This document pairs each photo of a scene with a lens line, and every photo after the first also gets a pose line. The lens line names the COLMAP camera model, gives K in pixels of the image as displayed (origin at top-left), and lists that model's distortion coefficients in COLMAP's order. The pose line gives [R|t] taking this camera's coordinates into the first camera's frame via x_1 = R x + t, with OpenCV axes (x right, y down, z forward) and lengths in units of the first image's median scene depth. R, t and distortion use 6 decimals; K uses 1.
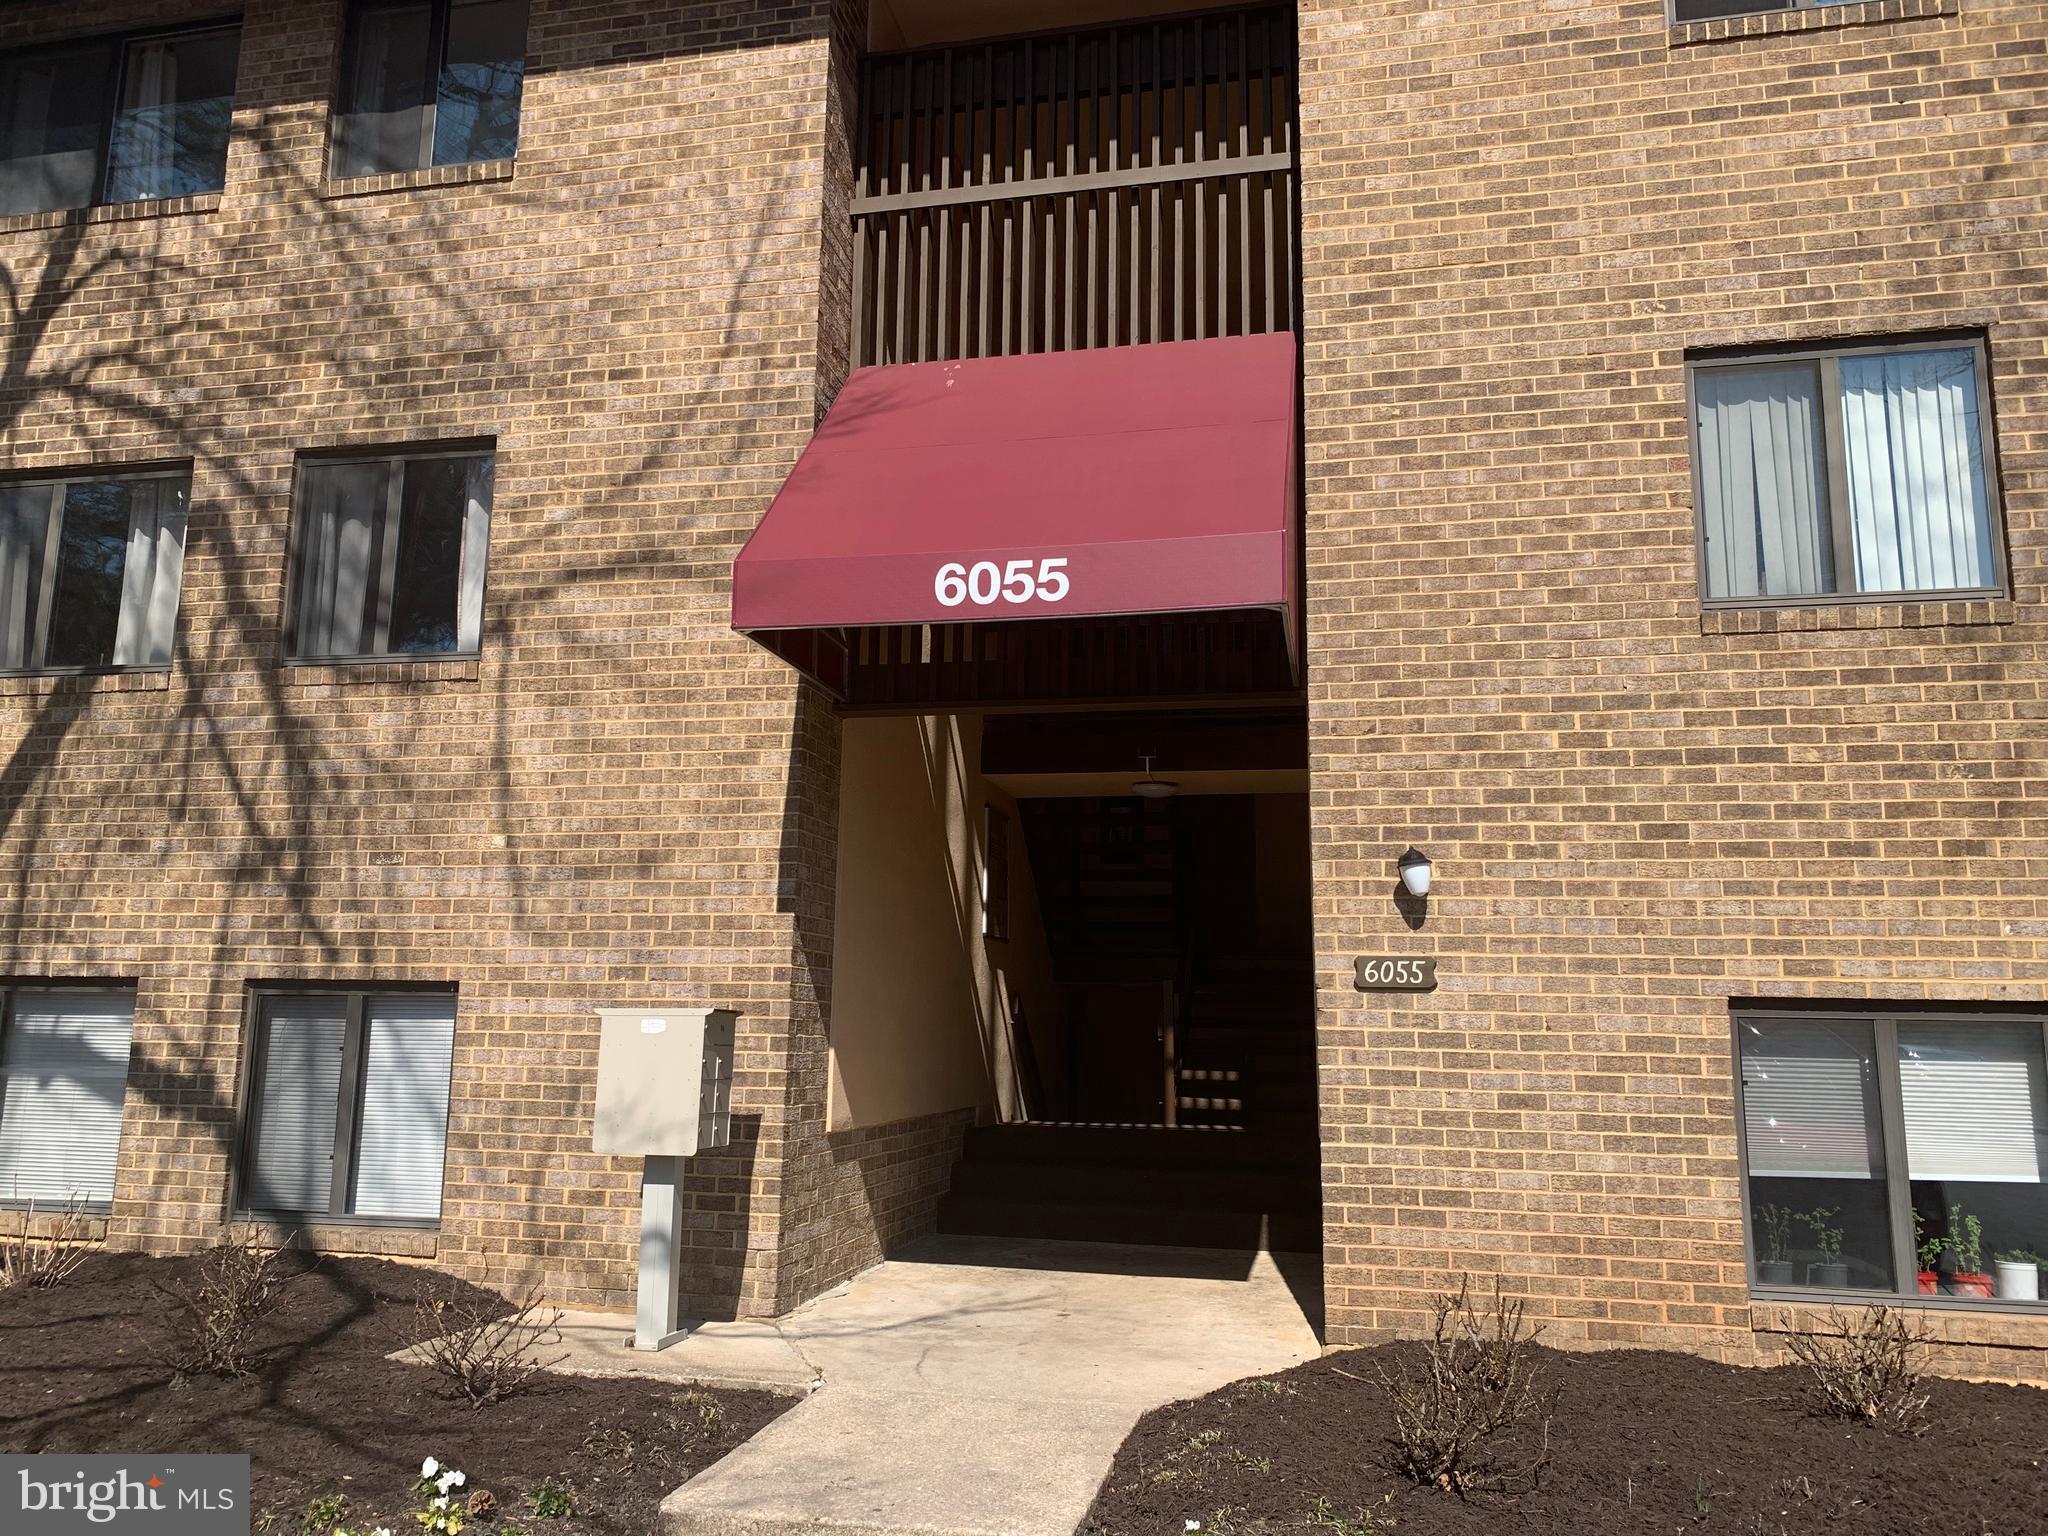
lens RADIAL K [[1552.2, 0, 1010.8], [0, 1552.2, 763.3], [0, 0, 1]] dist [0.041805, -0.052637]
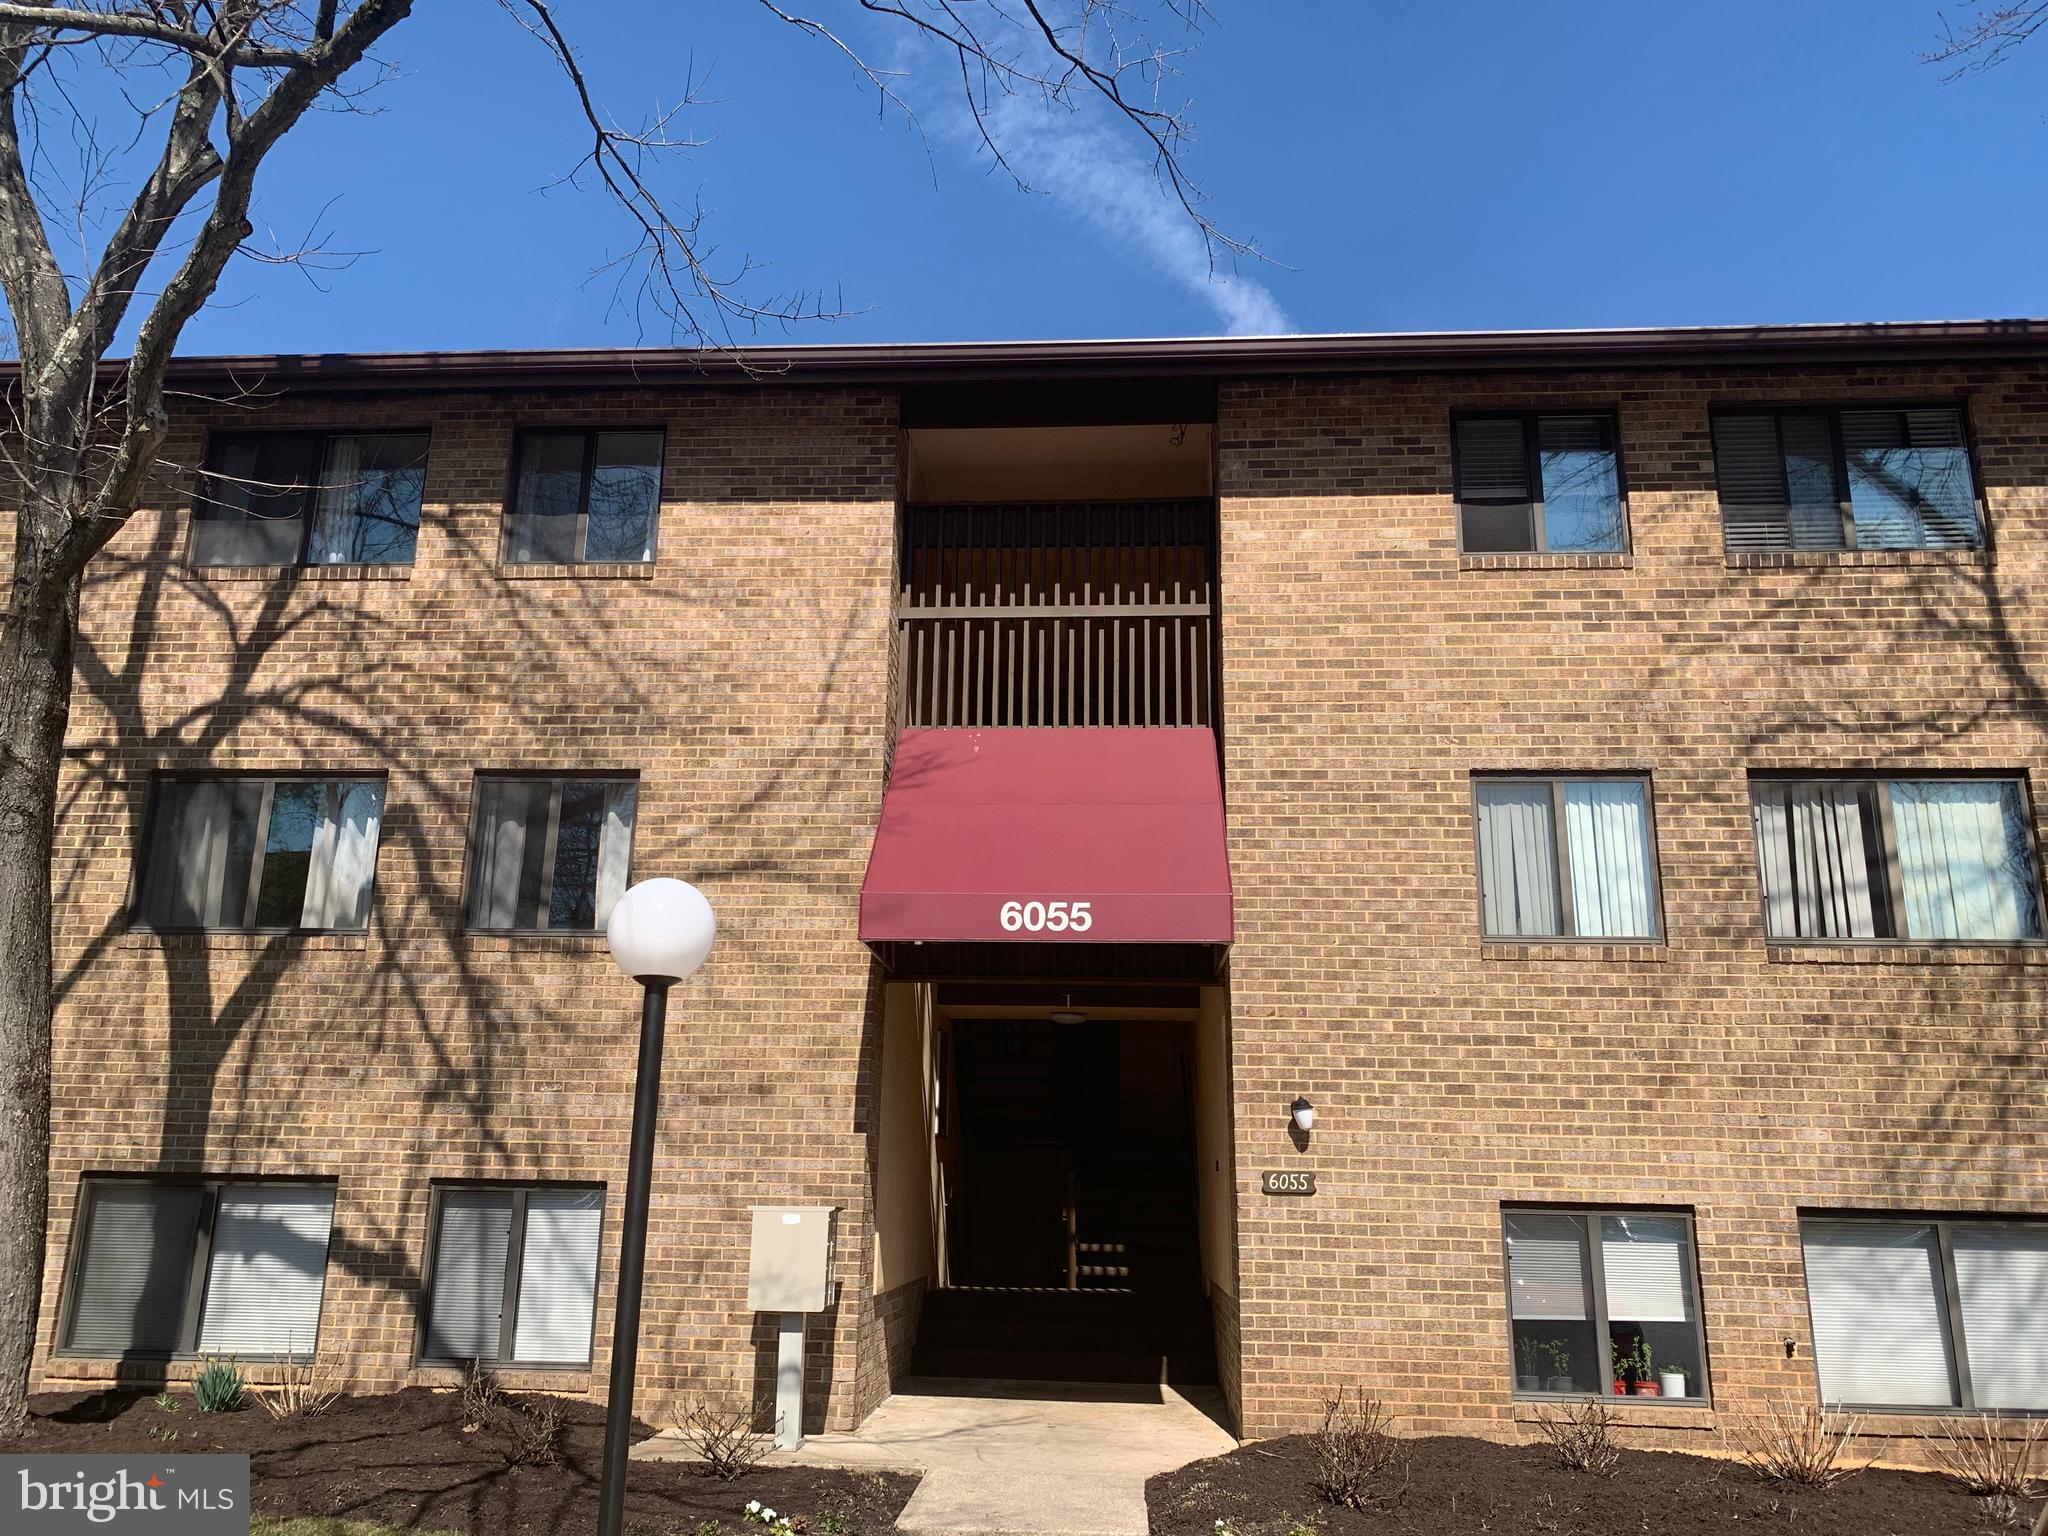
lens RADIAL K [[1552.2, 0, 1012.2], [0, 1552.2, 774.1], [0, 0, 1]] dist [0.041805, -0.052637]
pose [[0.988193, 0.043109, 0.147026, -0.227968], [-0.029454, 0.995154, -0.093818, -0.096484], [-0.150358, 0.088380, 0.984673, -0.421702]]
